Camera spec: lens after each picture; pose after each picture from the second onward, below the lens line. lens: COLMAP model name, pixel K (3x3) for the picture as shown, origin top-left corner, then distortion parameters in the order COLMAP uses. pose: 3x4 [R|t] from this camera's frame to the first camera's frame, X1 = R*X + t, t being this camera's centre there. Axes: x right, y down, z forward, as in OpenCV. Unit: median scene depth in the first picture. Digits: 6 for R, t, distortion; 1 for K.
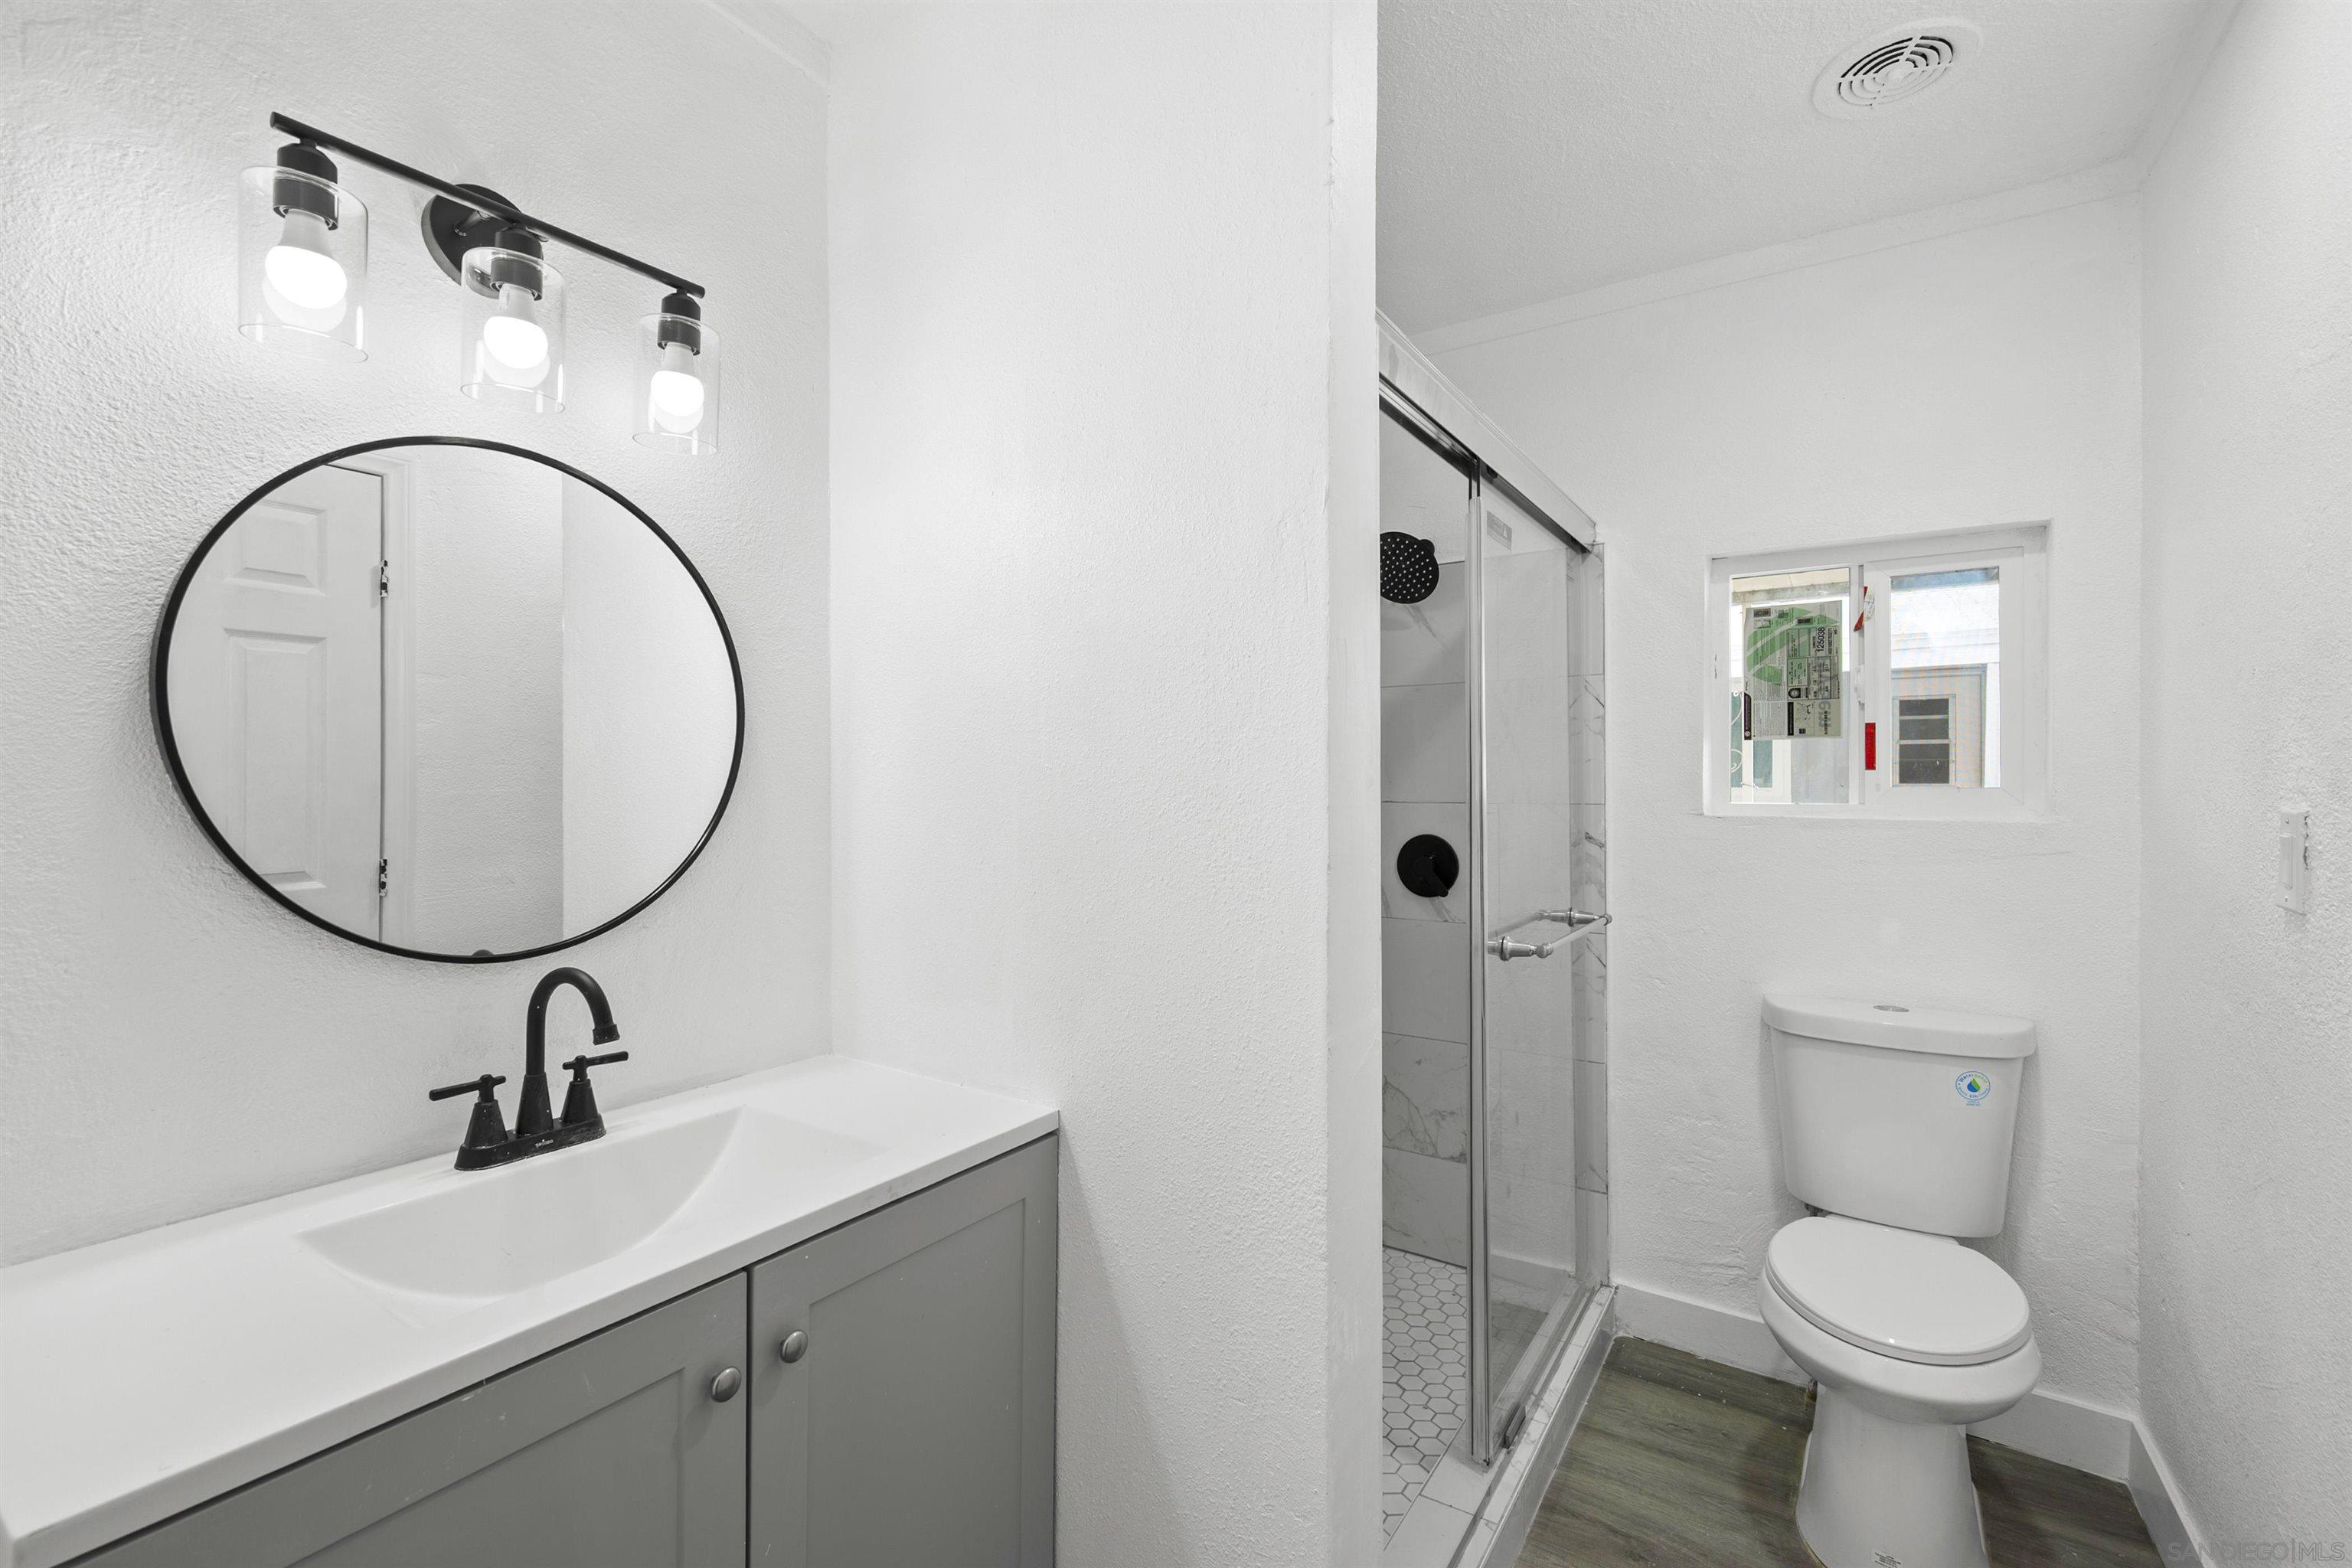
lens RADIAL K [[1032.3, 0, 1176.0], [0, 1032.3, 784.0], [0, 0, 1]] dist [-0.002109, 0.000231]
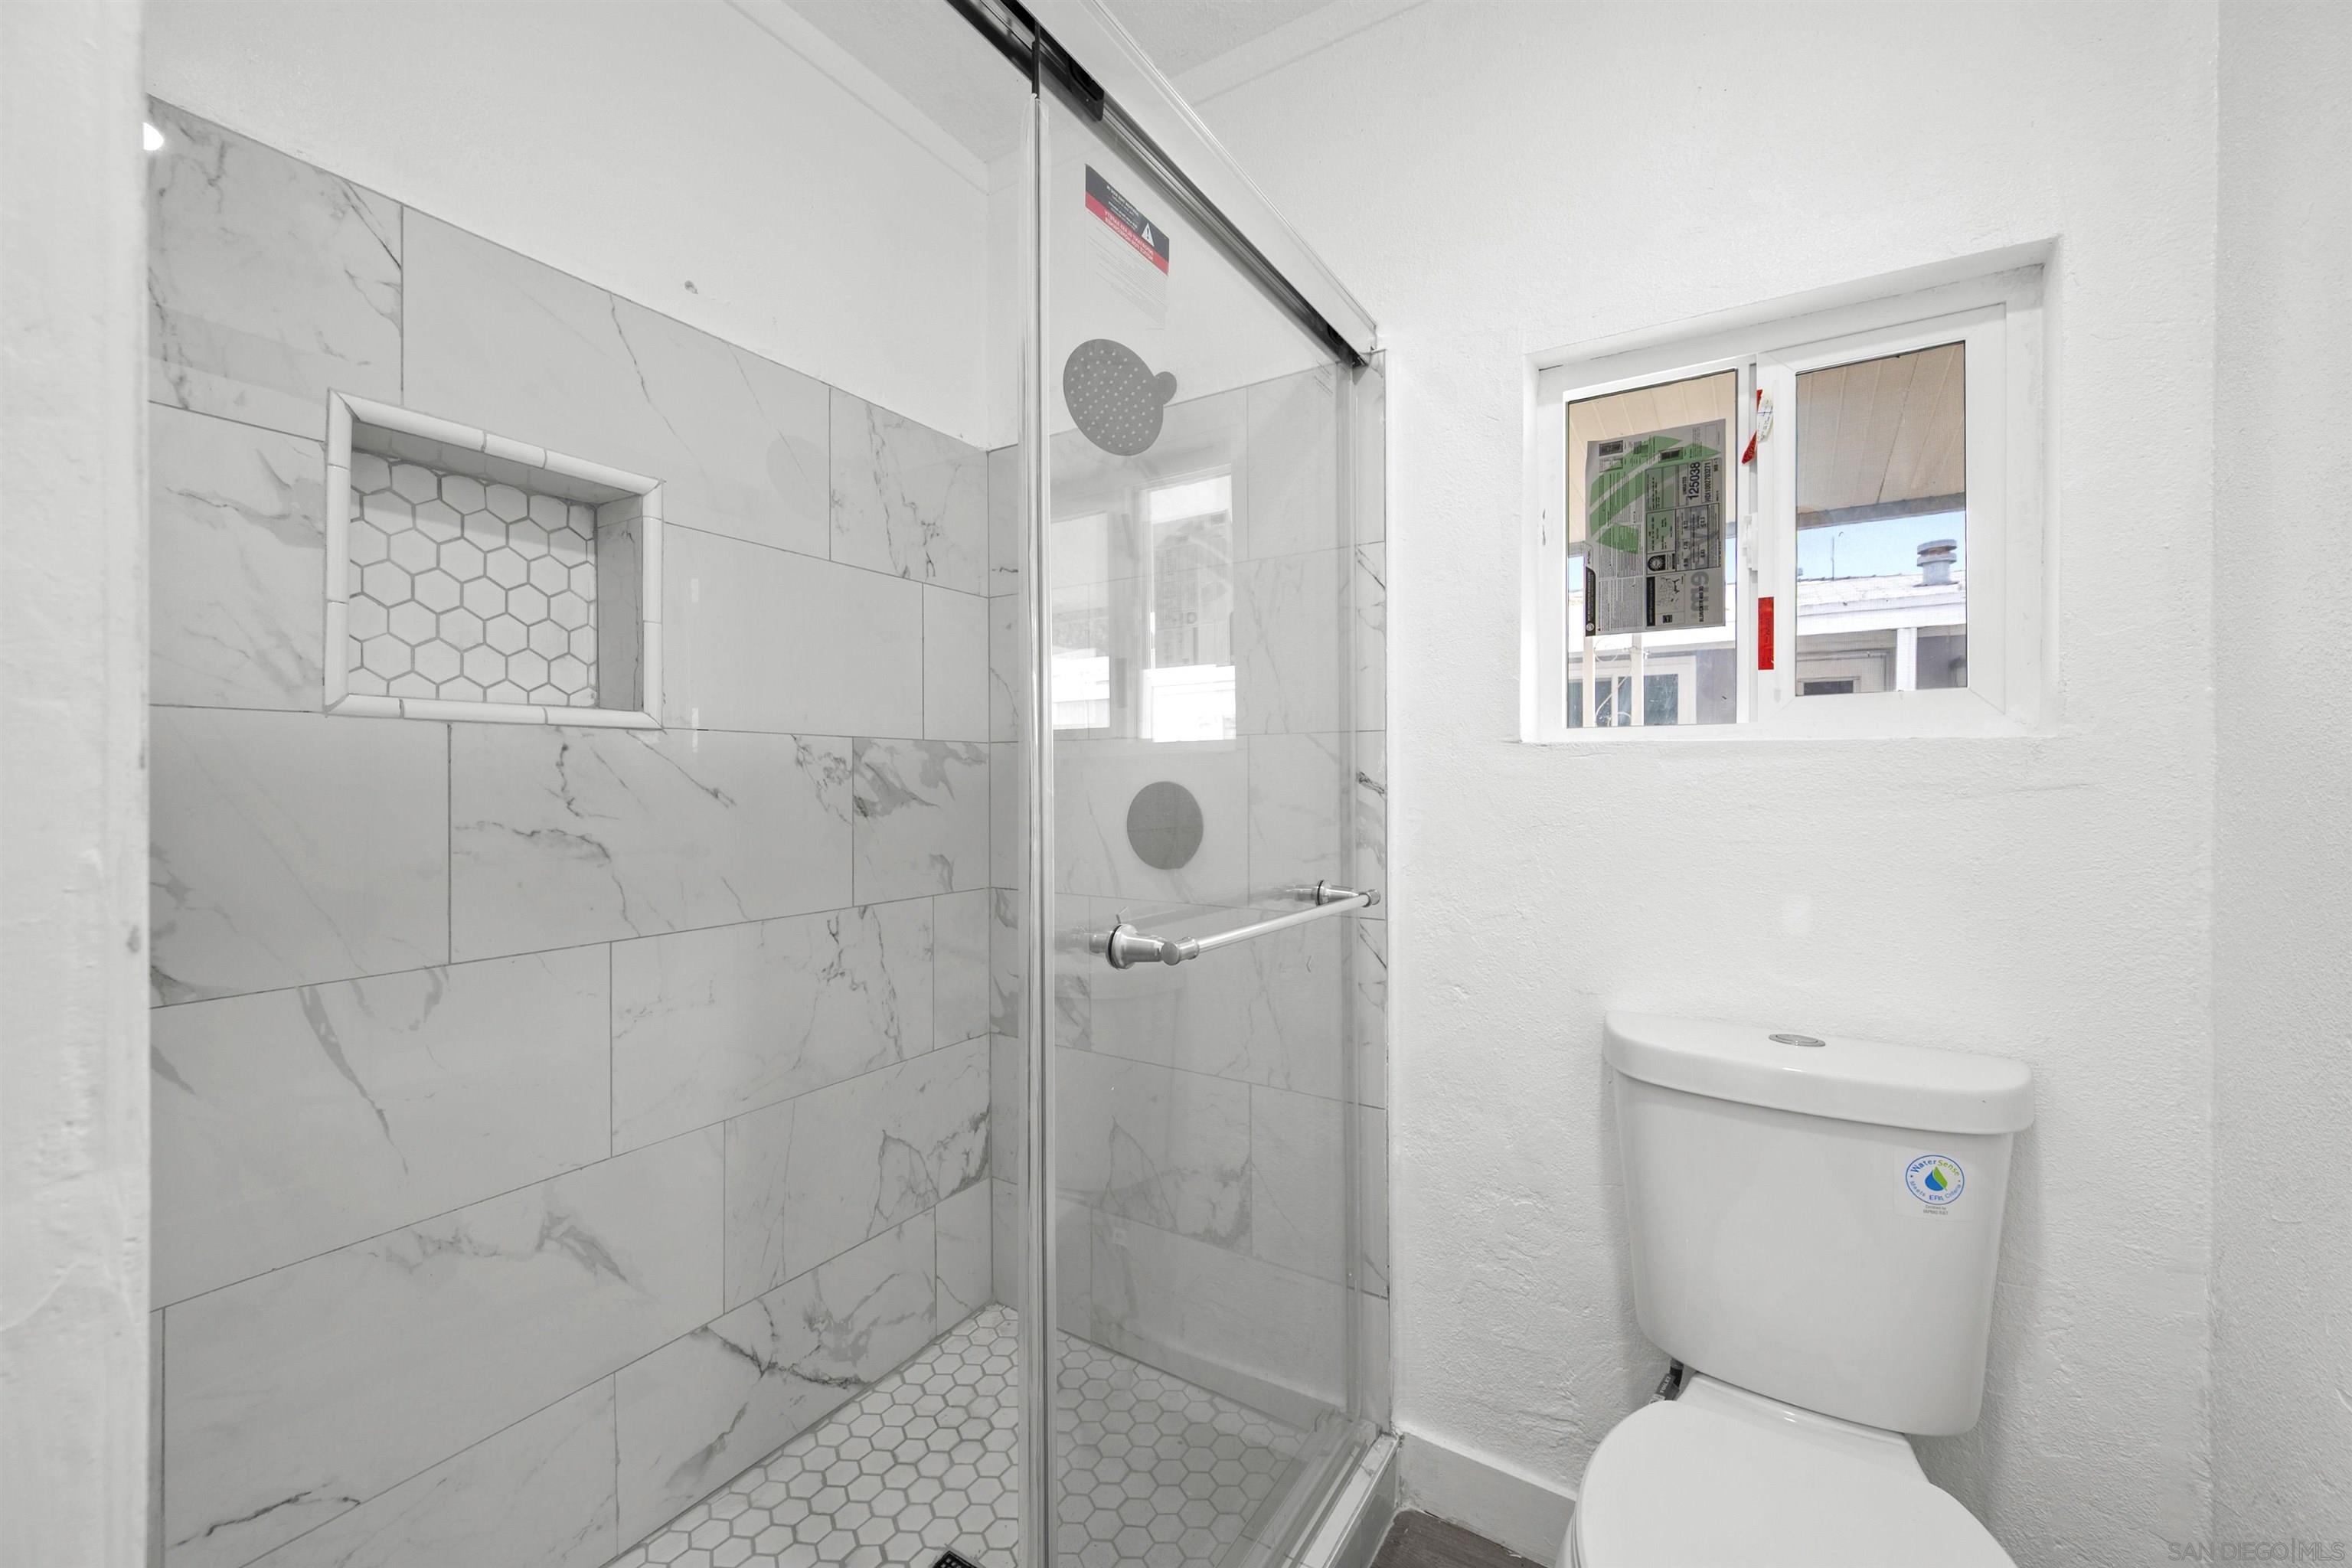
lens RADIAL K [[942.7, 0, 1177.7], [0, 942.7, 781.5], [0, 0, 1]] dist [0.001701, -0.000320]
pose [[0.999677, 0.002331, 0.025324, 0.271156], [-0.002306, 0.999997, -0.001027, 0.056394], [-0.025327, 0.000968, 0.999679, 0.391016]]
